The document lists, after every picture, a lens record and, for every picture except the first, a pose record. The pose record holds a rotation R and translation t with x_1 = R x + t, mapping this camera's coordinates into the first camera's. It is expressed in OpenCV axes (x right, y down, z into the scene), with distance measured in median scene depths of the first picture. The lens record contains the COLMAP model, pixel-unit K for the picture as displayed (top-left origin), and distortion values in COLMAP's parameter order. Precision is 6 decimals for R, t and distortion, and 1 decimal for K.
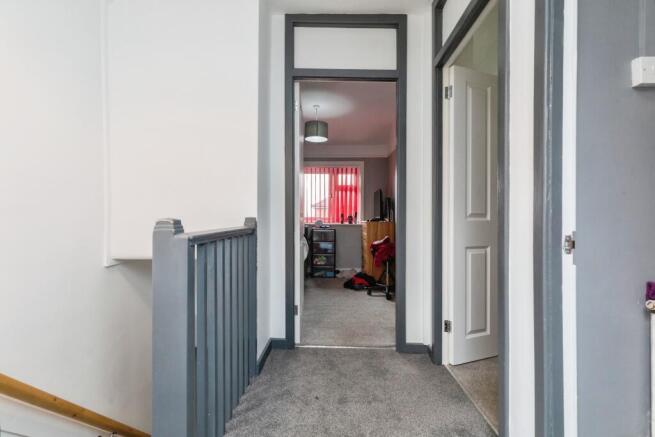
lens RADIAL K [[286.0, 0, 327.2], [0, 286.0, 218.5], [0, 0, 1]] dist [-0.019937, -0.000257]
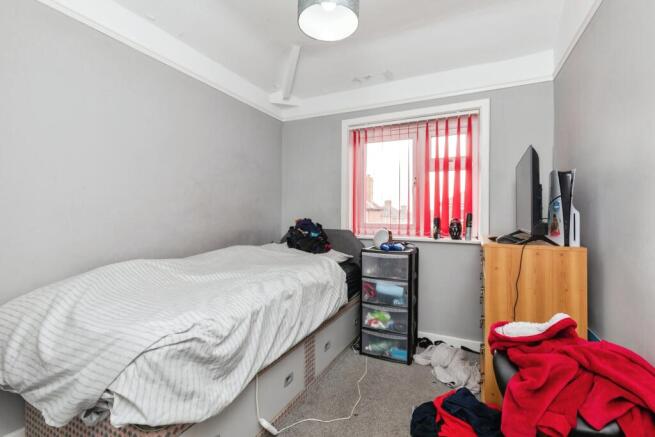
lens RADIAL K [[286.0, 0, 327.6], [0, 286.0, 211.8], [0, 0, 1]] dist [-0.019937, -0.000257]
pose [[0.903531, -0.001608, -0.428521, 0.100514], [-0.001560, 0.999974, -0.007042, -0.025066], [0.428521, 0.007031, 0.903505, 0.540329]]
